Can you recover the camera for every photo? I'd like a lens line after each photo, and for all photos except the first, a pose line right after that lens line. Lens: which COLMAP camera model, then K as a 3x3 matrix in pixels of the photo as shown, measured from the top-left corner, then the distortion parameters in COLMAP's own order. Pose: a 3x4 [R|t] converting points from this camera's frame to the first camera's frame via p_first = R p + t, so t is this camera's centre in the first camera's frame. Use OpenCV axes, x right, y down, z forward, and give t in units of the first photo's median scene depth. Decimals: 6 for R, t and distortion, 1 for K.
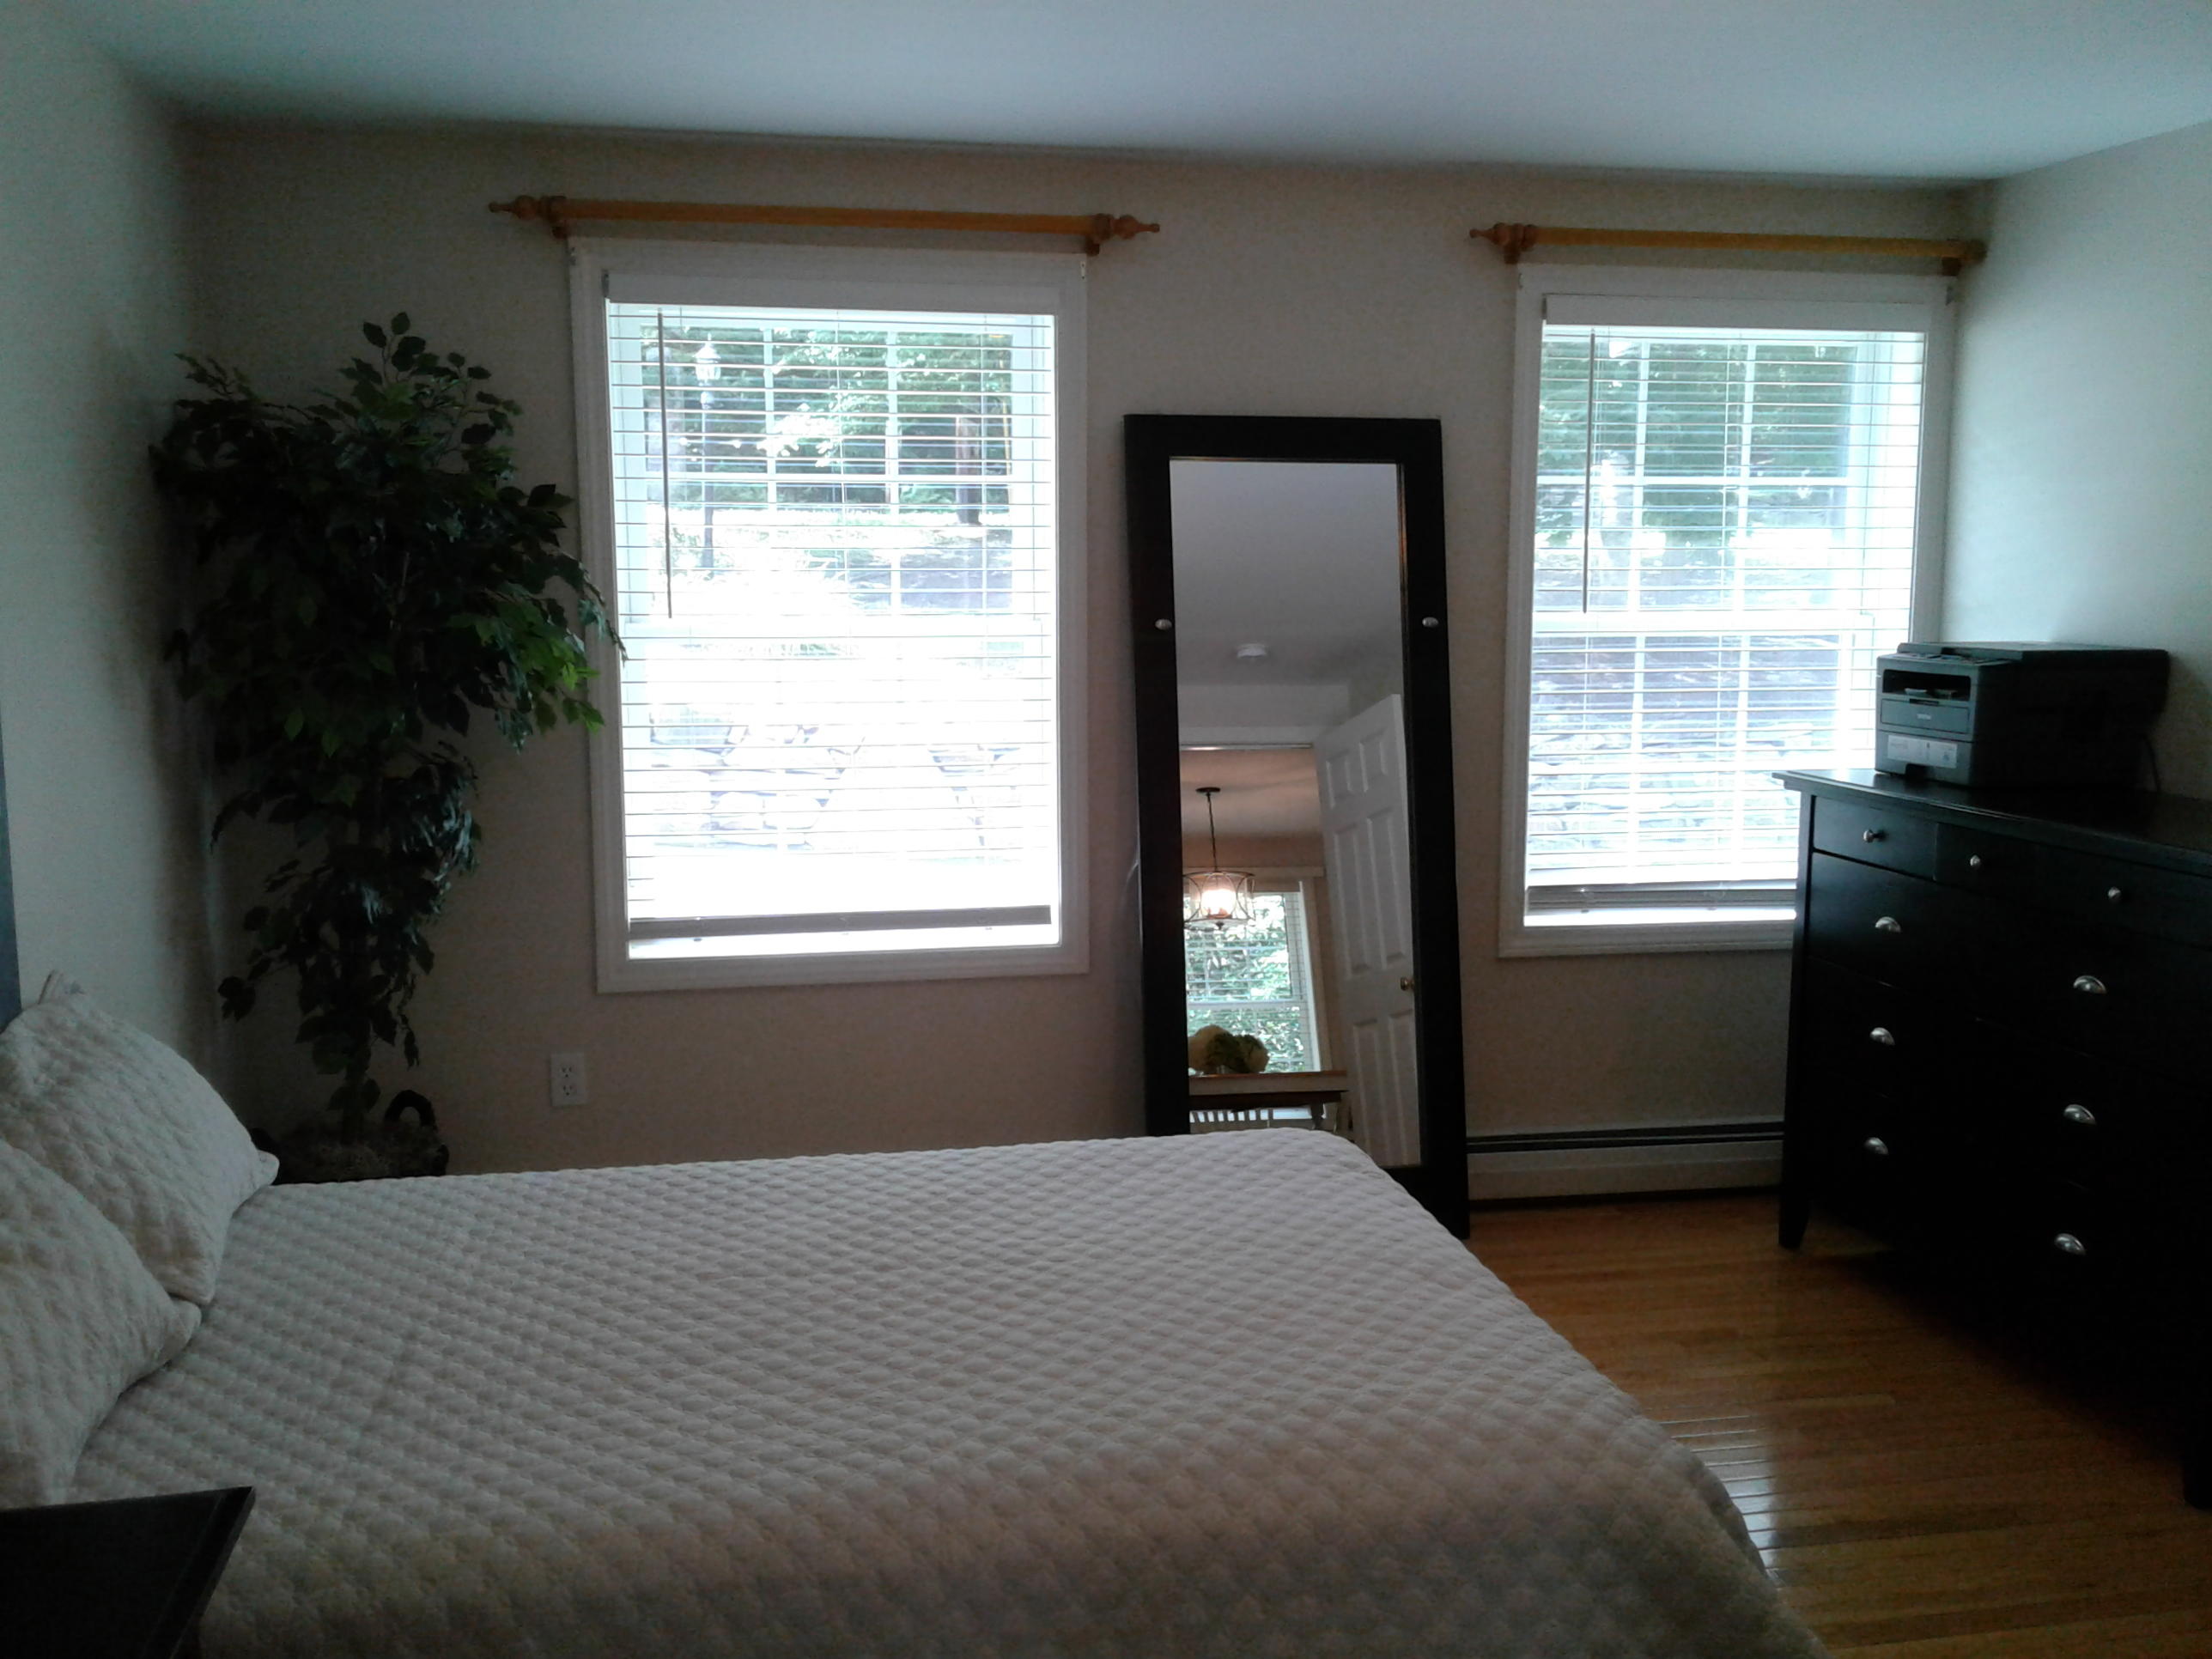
lens RADIAL K [[2001.8, 0, 1106.0], [0, 2001.8, 829.5], [0, 0, 1]] dist [0.009481, 0.004212]
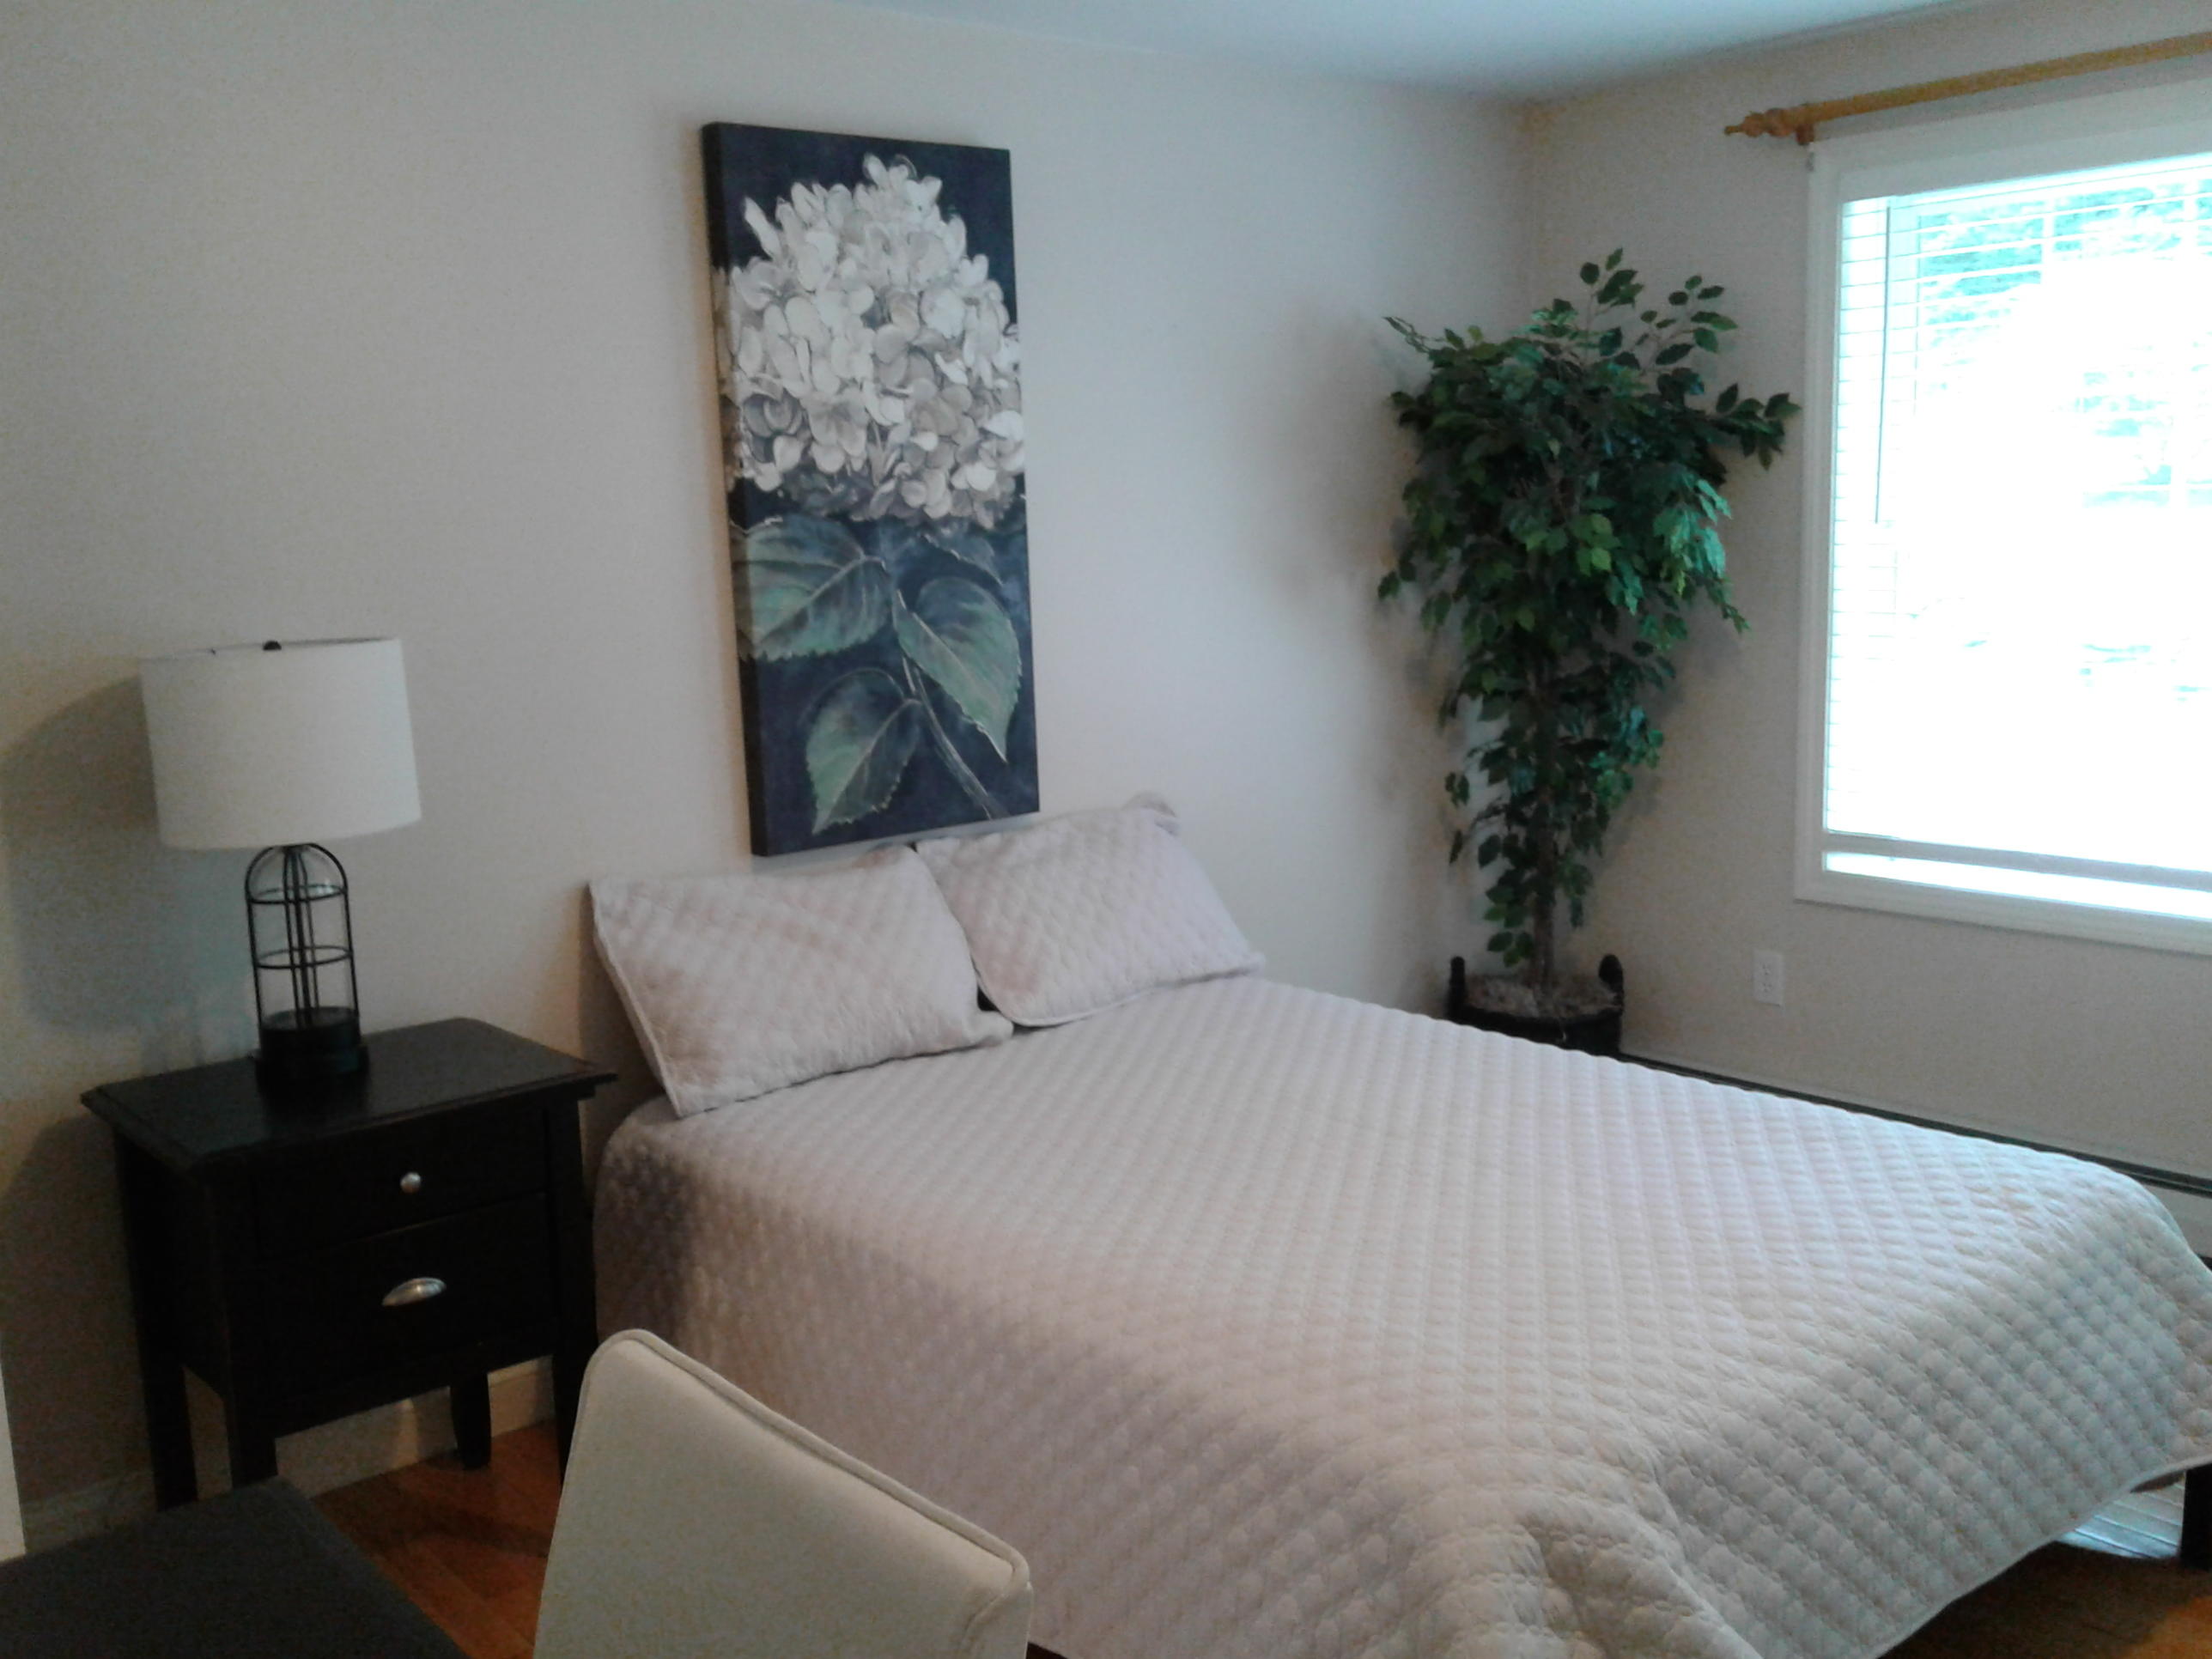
lens RADIAL K [[2101.0, 0, 1106.0], [0, 2101.0, 829.5], [0, 0, 1]] dist [0.003931, 0.002869]
pose [[0.485634, 0.129830, -0.864468, 0.521509], [-0.076100, 0.991434, 0.106147, -0.041270], [0.870844, 0.014237, 0.491354, 0.185832]]
